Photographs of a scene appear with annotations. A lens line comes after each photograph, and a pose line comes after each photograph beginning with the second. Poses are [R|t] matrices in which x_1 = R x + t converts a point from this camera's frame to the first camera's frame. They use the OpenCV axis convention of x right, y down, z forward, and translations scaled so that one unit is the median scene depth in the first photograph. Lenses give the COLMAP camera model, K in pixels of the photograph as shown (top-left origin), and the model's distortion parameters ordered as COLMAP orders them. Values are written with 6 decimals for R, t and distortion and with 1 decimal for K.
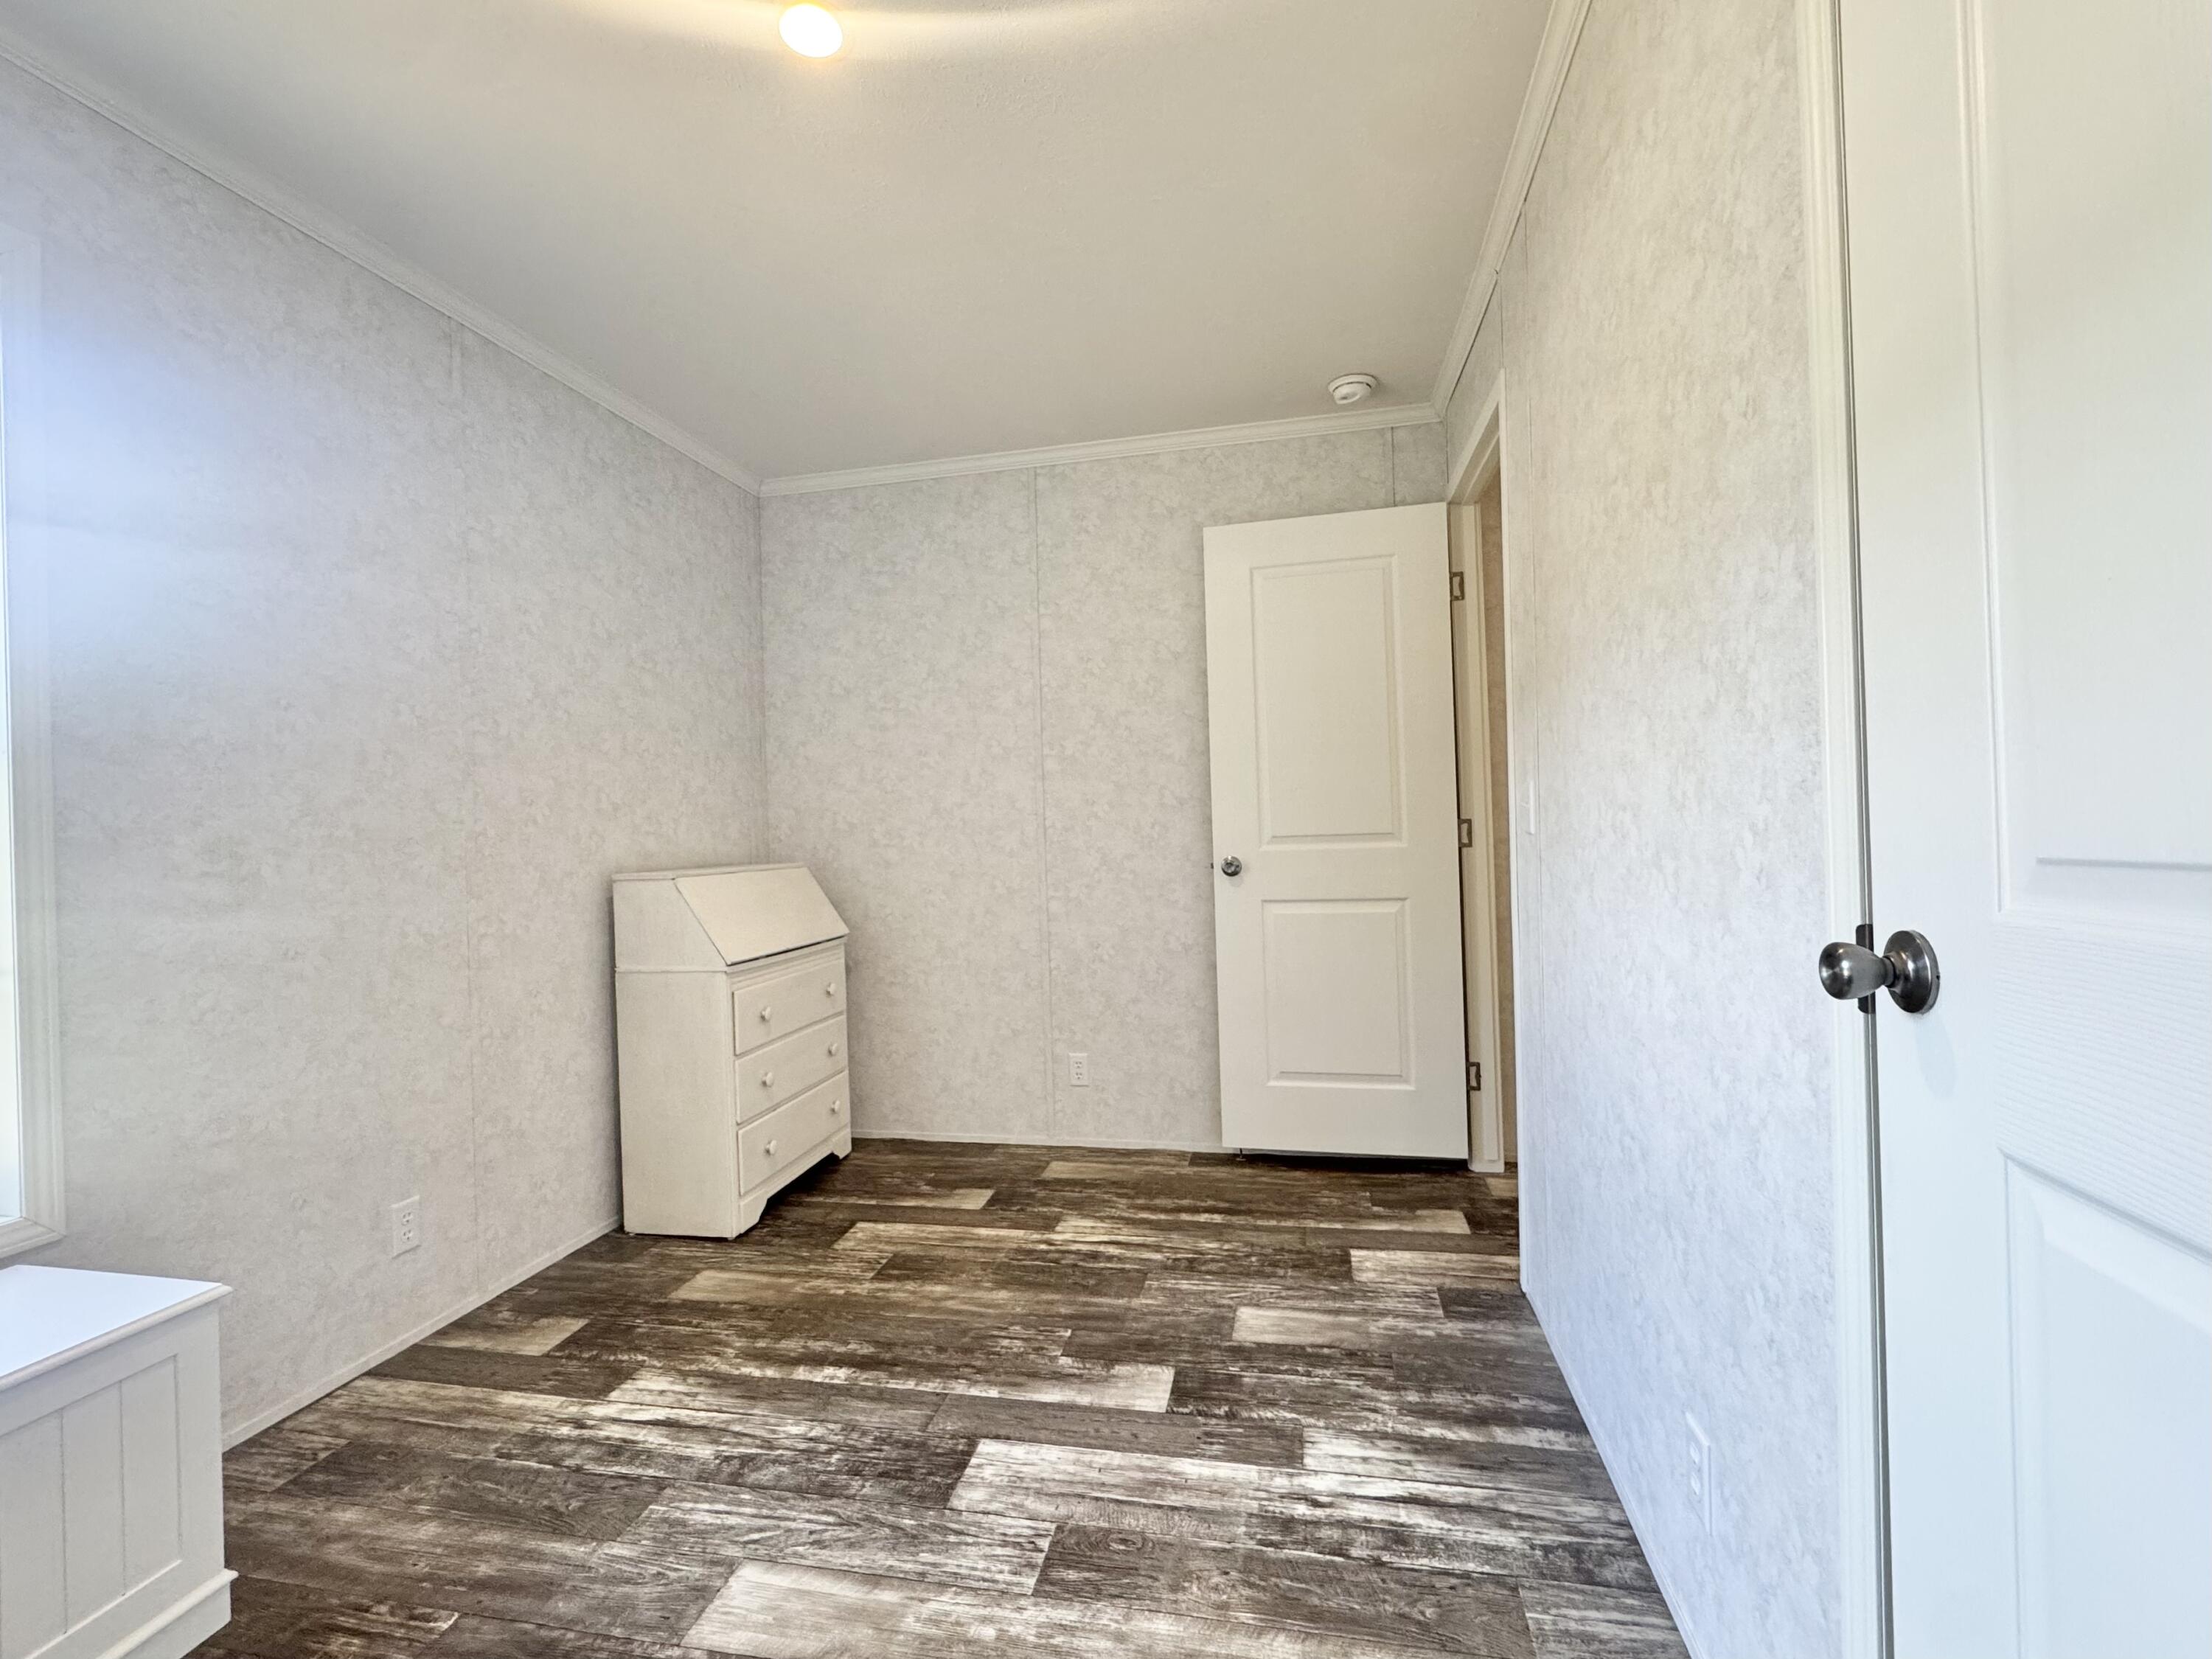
lens RADIAL K [[966.4, 0, 1106.0], [0, 966.4, 829.5], [0, 0, 1]] dist [-0.020283, -0.000169]
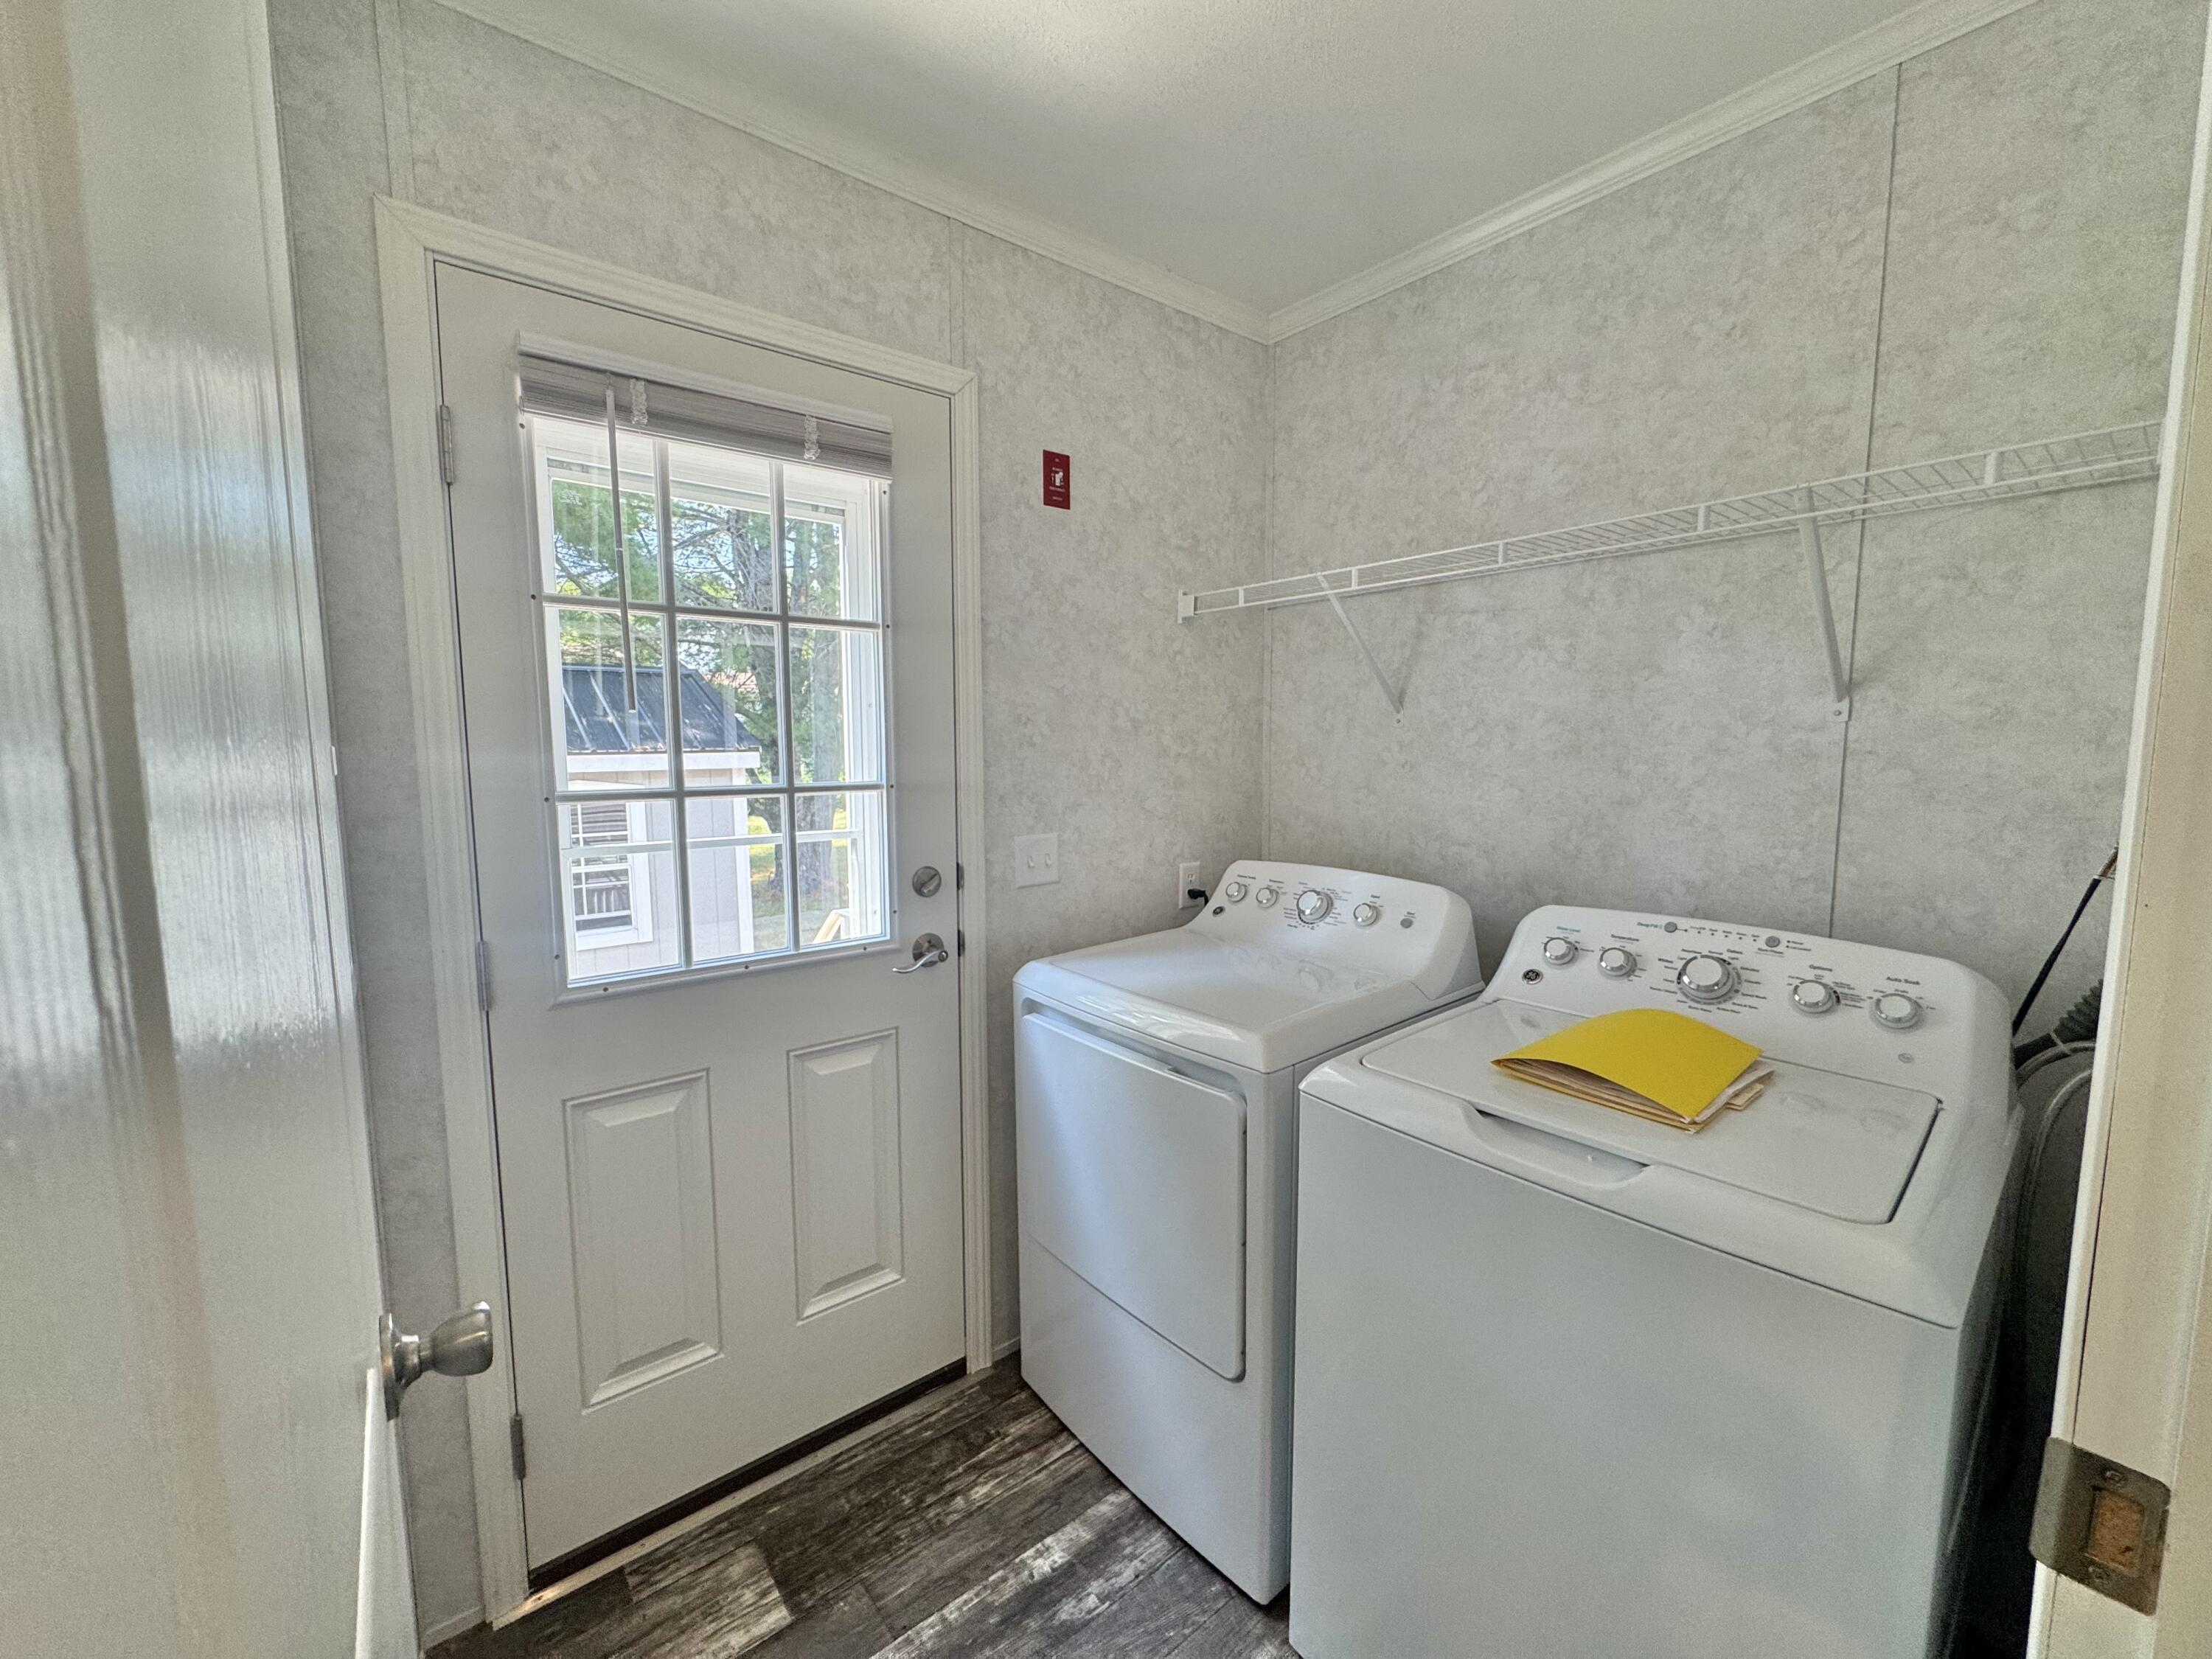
lens RADIAL K [[884.6, 0, 1111.0], [0, 884.6, 826.9], [0, 0, 1]] dist [-0.001511, -0.001042]
pose [[-0.632702, 0.118354, -0.765298, 0.227054], [0.024501, 0.990816, 0.132975, -0.188955], [0.774008, 0.065383, -0.629791, 1.772115]]
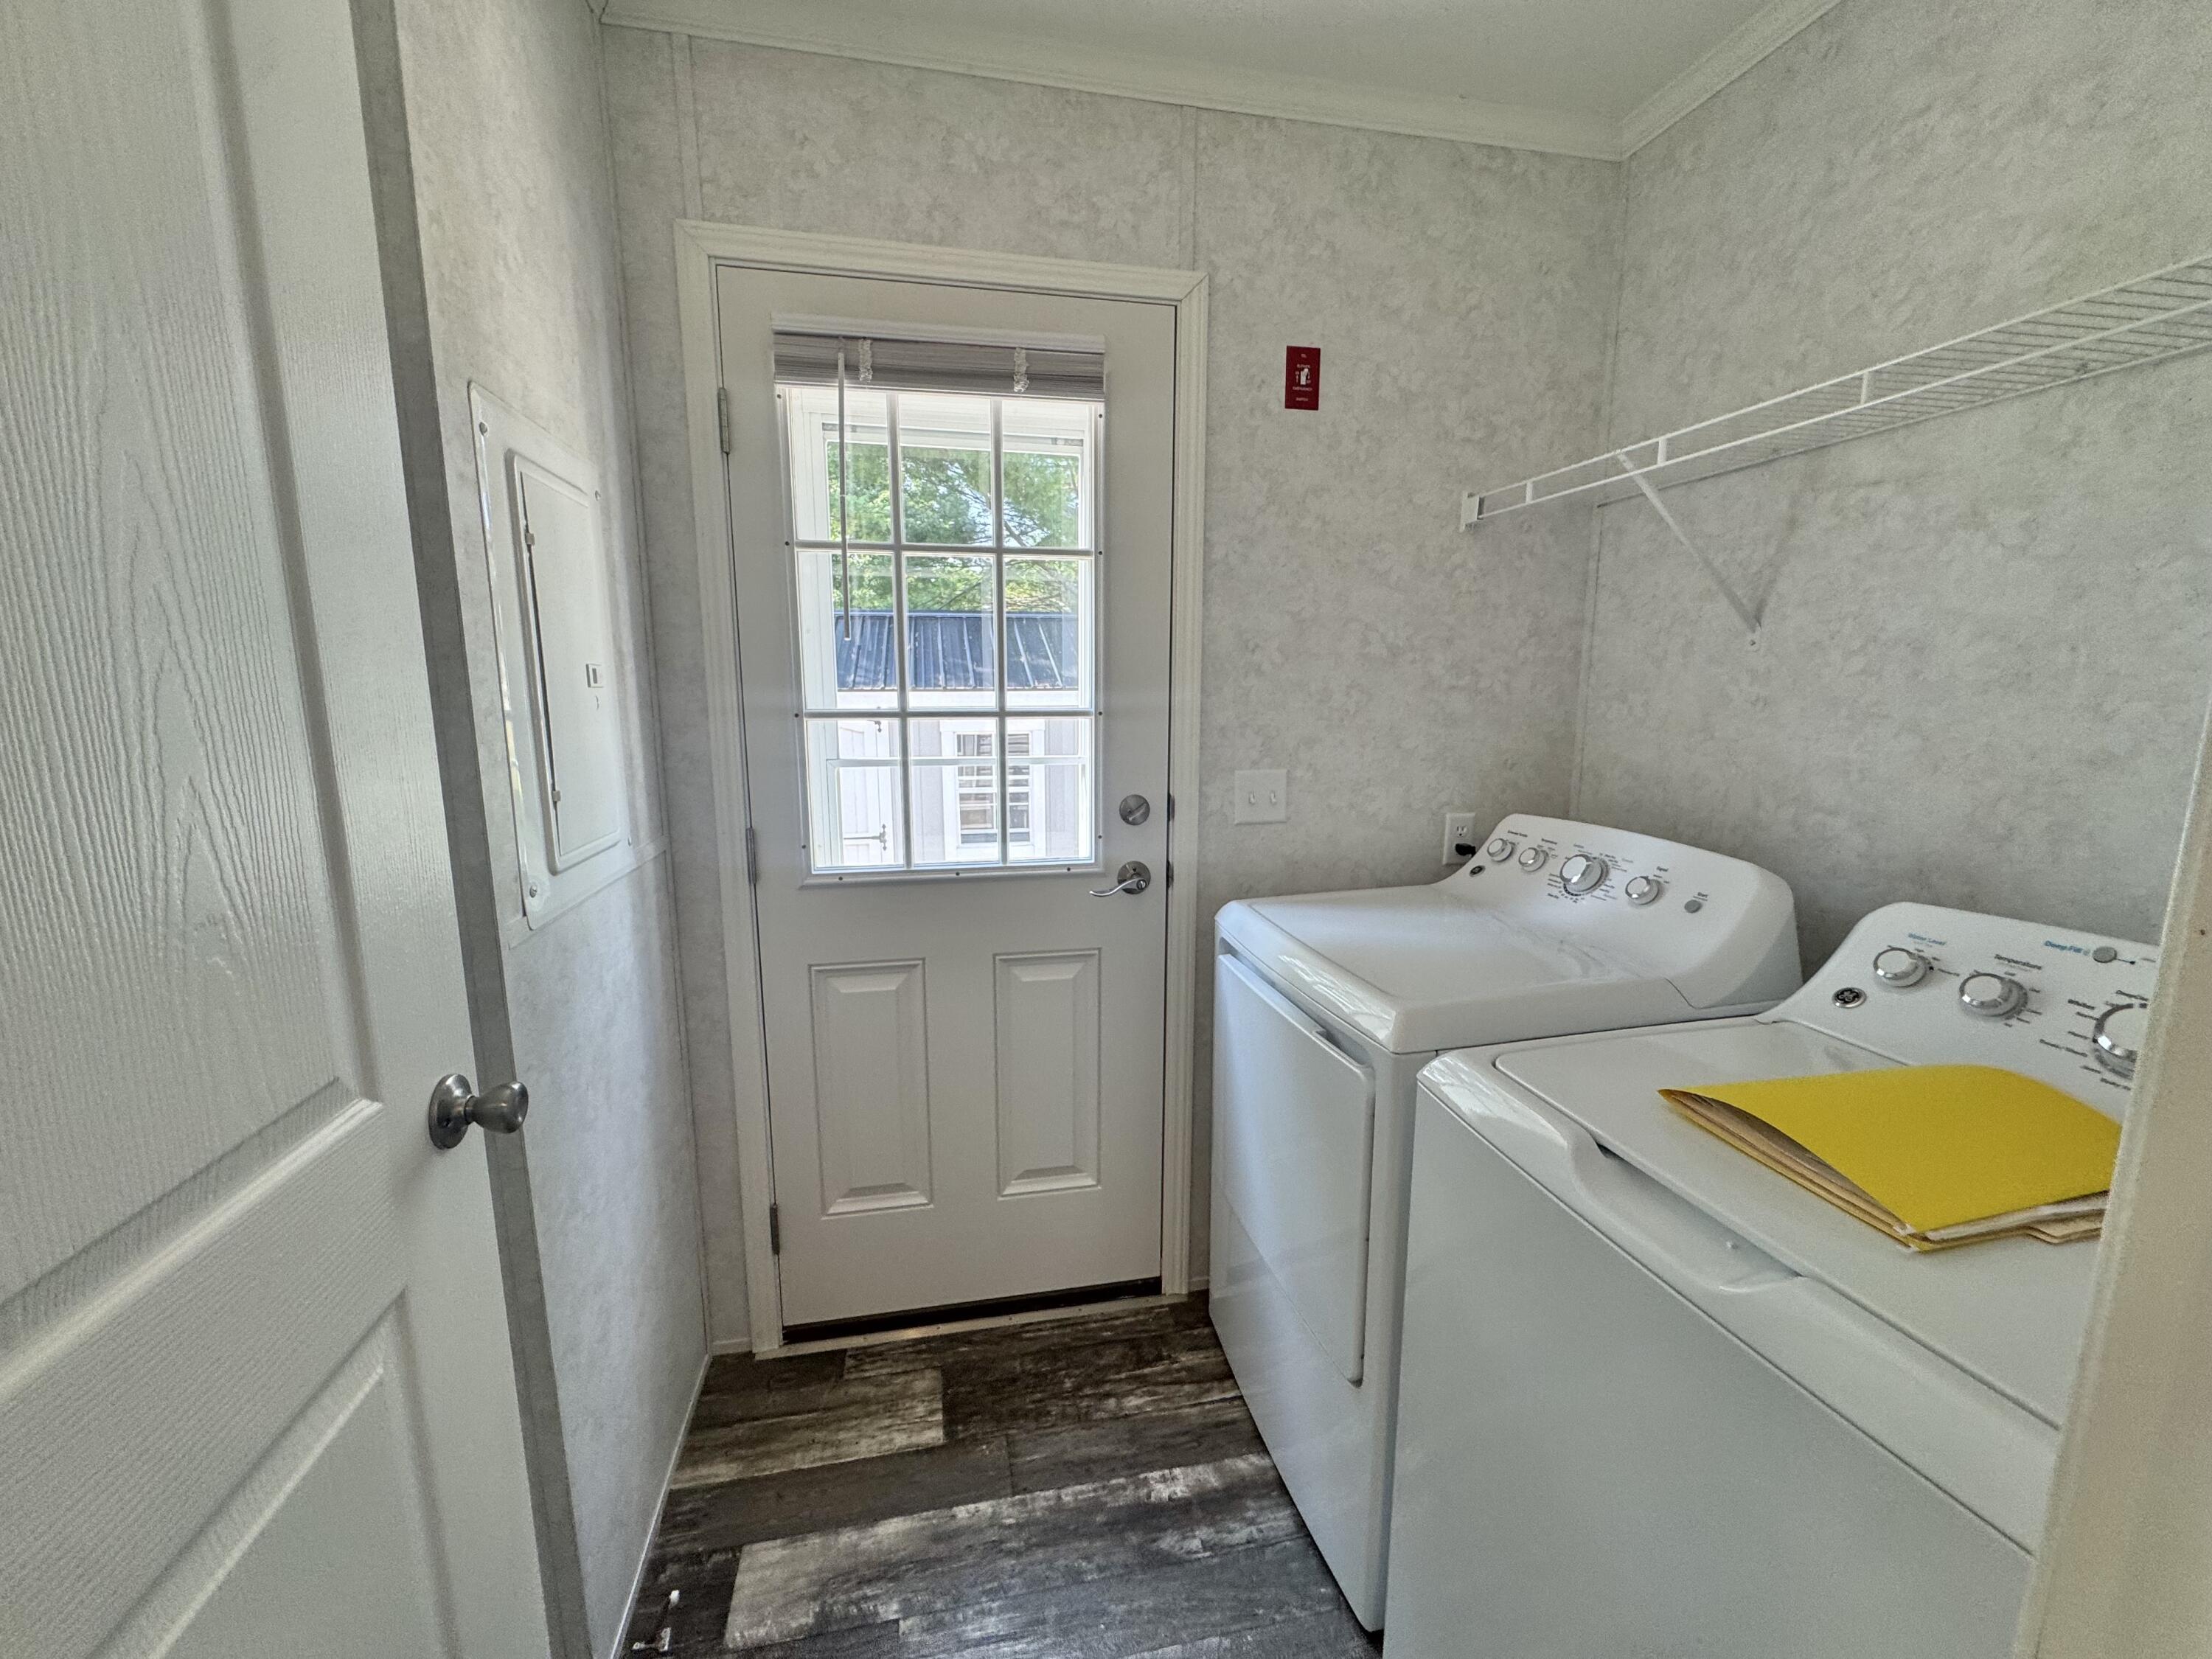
lens RADIAL K [[888.1, 0, 1108.5], [0, 888.1, 827.0], [0, 0, 1]] dist [-0.002272, -0.000188]
pose [[-0.917511, 0.102362, -0.384311, 0.001796], [0.034003, 0.982962, 0.180634, -0.161878], [0.396253, 0.152666, -0.905360, 1.899635]]
